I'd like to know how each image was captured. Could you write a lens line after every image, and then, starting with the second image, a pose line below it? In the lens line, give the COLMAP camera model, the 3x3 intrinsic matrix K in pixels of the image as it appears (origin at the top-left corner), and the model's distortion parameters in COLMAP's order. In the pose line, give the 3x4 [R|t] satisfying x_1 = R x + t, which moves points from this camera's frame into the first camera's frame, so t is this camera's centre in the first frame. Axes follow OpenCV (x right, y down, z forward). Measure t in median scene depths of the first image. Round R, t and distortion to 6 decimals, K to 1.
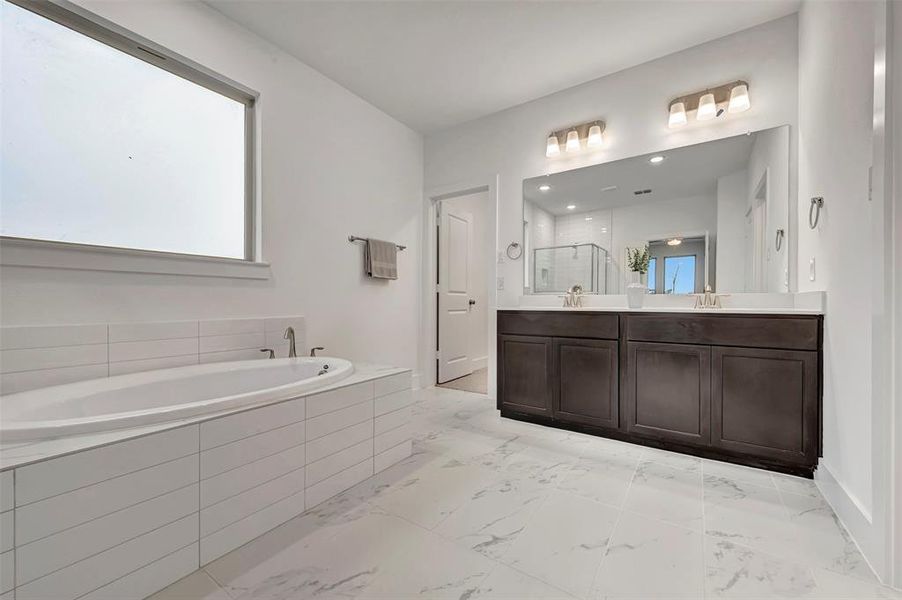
lens RADIAL K [[356.9, 0, 454.1], [0, 356.9, 299.3], [0, 0, 1]] dist [0.000331, 0.000002]
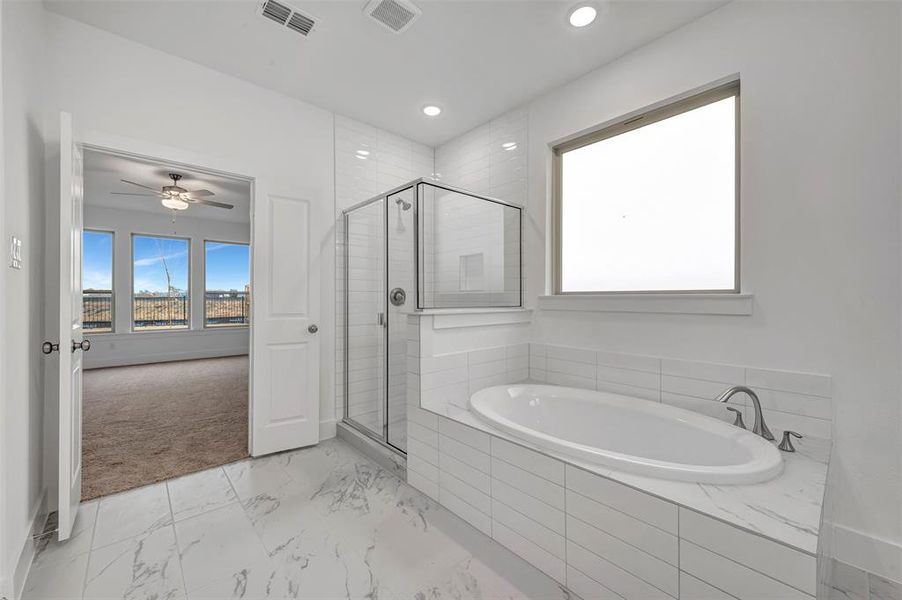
lens RADIAL K [[356.9, 0, 454.1], [0, 356.9, 299.3], [0, 0, 1]] dist [0.000331, 0.000002]
pose [[-0.237155, 0.001759, -0.971470, 0.343258], [0.001584, 0.999998, 0.001424, -0.093479], [0.971470, -0.001201, -0.237158, 0.597422]]
